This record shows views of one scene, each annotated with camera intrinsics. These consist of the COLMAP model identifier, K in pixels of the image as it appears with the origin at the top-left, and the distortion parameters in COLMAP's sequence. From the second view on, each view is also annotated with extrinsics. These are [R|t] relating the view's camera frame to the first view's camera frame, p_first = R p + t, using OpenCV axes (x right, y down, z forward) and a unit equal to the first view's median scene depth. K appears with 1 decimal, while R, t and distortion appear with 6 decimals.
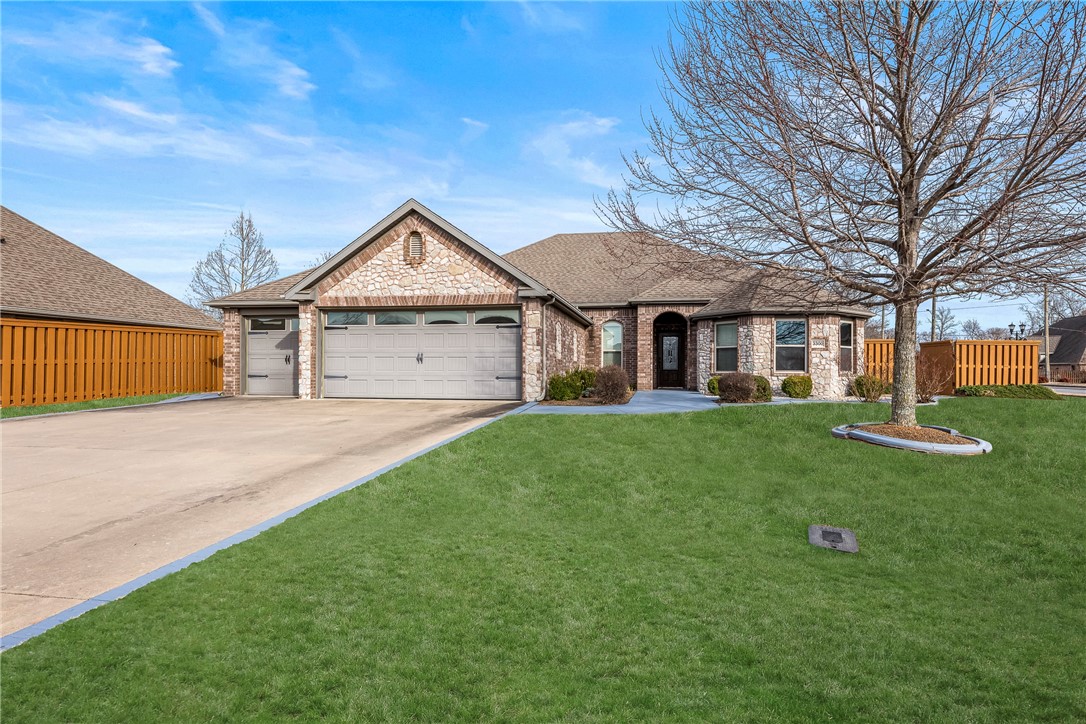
lens RADIAL K [[493.7, 0, 542.9], [0, 493.7, 343.4], [0, 0, 1]] dist [0.000348, 0.000776]
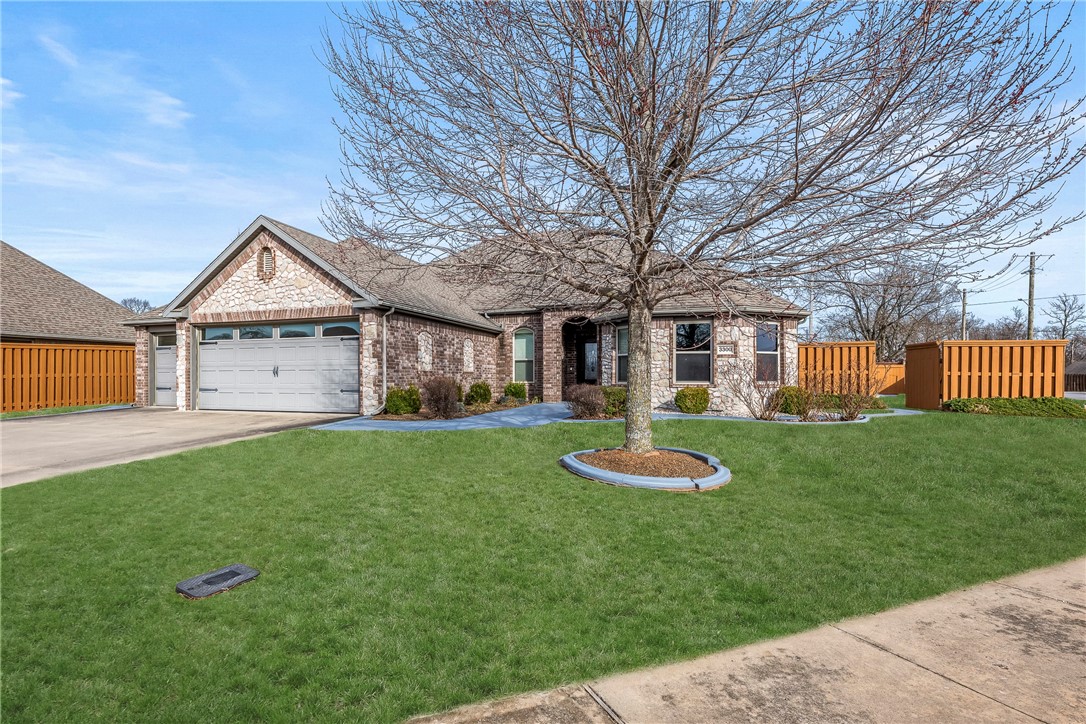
lens RADIAL K [[513.7, 0, 539.5], [0, 513.7, 354.9], [0, 0, 1]] dist [0.004394, 0.000810]
pose [[0.978891, -0.014084, -0.203898, 0.424045], [0.017051, 0.999773, 0.012801, -0.006993], [0.203671, -0.016007, 0.978908, 0.060169]]
